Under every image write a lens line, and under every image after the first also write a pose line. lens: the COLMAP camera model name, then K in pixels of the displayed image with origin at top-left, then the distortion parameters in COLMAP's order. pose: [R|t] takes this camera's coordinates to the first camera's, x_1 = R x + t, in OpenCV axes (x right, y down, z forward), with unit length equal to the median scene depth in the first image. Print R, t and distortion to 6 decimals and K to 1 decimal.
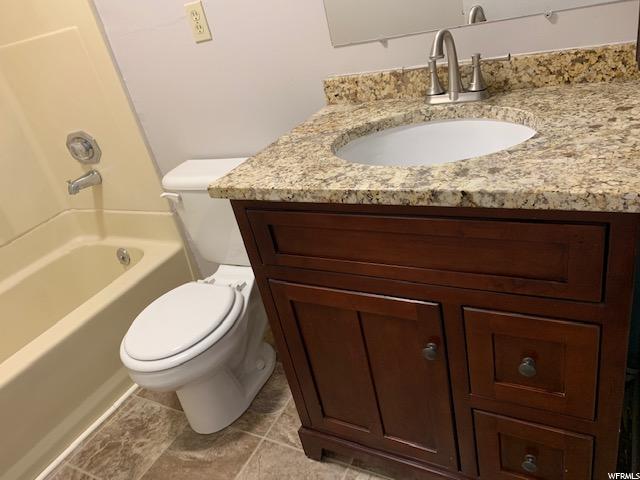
lens RADIAL K [[491.0, 0, 318.4], [0, 491.0, 234.0], [0, 0, 1]] dist [0.085776, -0.087208]
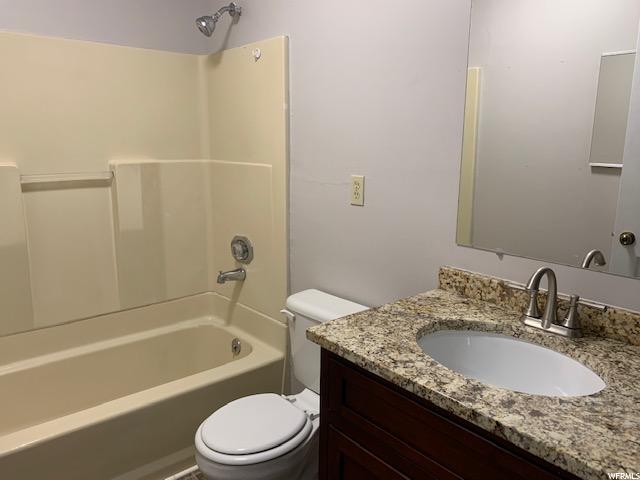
lens RADIAL K [[491.4, 0, 316.9], [0, 491.4, 240.2], [0, 0, 1]] dist [0.003961, 0.005381]
pose [[0.909912, 0.287202, -0.299292, 0.086744], [-0.350447, 0.918281, -0.184247, -0.074061], [0.221918, 0.272535, 0.936203, -0.159516]]
